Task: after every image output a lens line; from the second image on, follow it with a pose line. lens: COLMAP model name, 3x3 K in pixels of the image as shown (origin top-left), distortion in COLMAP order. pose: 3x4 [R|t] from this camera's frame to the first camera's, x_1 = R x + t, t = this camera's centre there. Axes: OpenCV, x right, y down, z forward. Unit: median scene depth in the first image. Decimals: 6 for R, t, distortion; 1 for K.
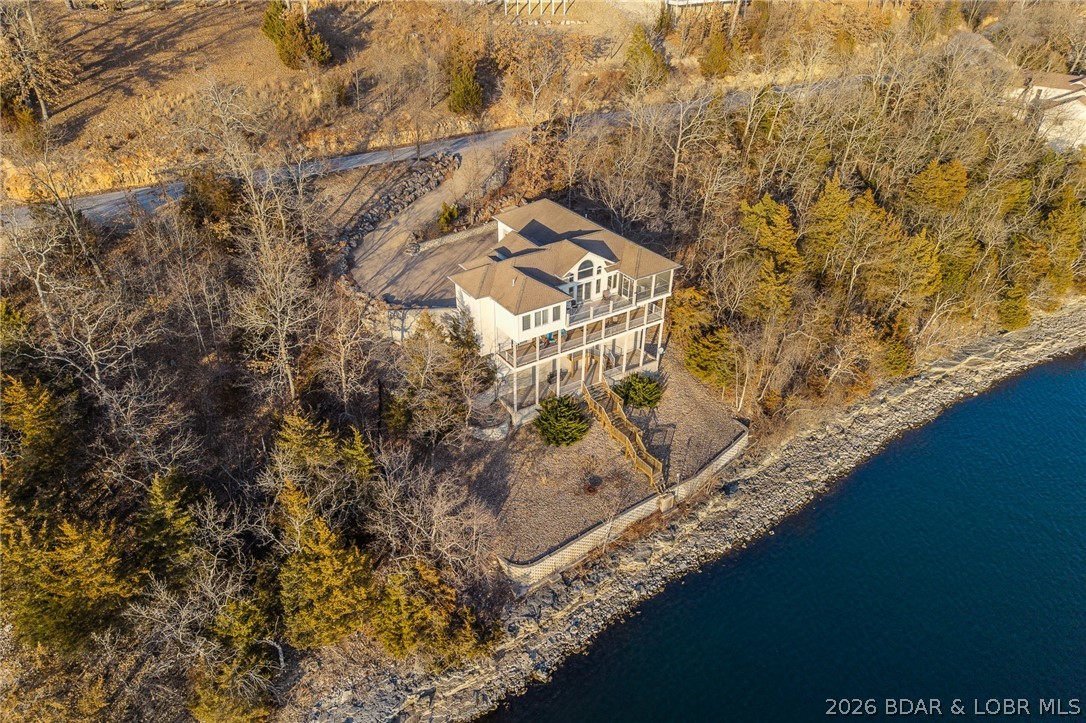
lens RADIAL K [[735.1, 0, 547.7], [0, 735.1, 358.2], [0, 0, 1]] dist [0.024794, -0.024947]
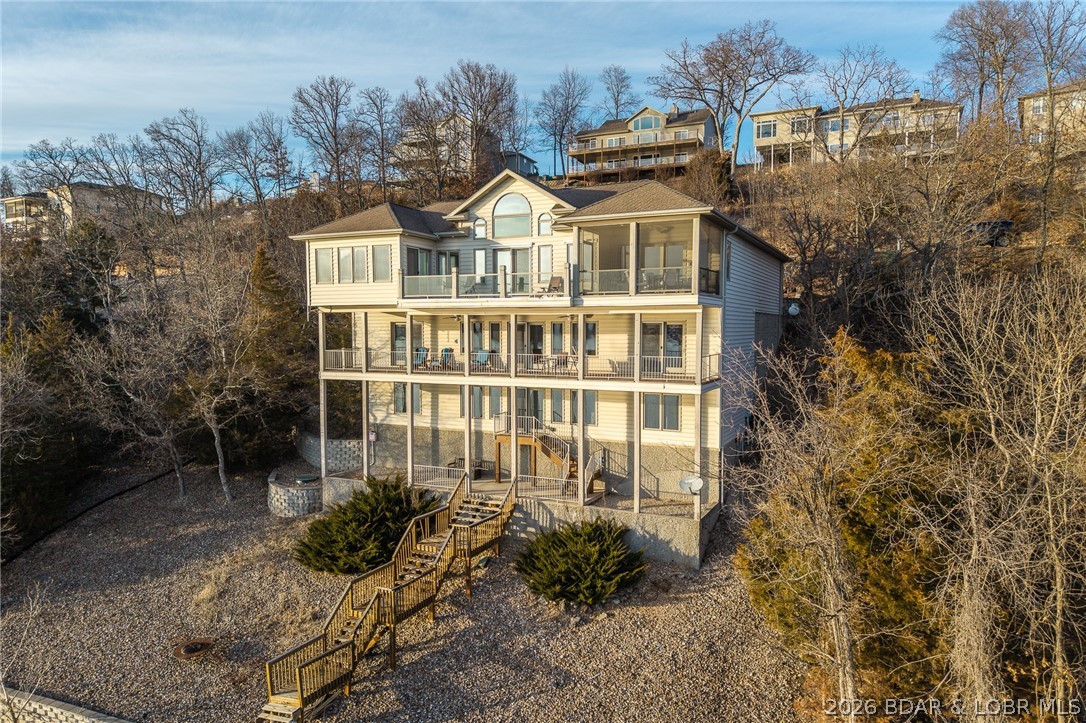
lens RADIAL K [[735.1, 0, 547.7], [0, 735.1, 358.2], [0, 0, 1]] dist [0.024794, -0.024947]
pose [[0.521930, 0.038958, -0.852098, 0.447365], [-0.433305, 0.872576, -0.225515, 0.049236], [0.734735, 0.486922, 0.472305, 0.824755]]
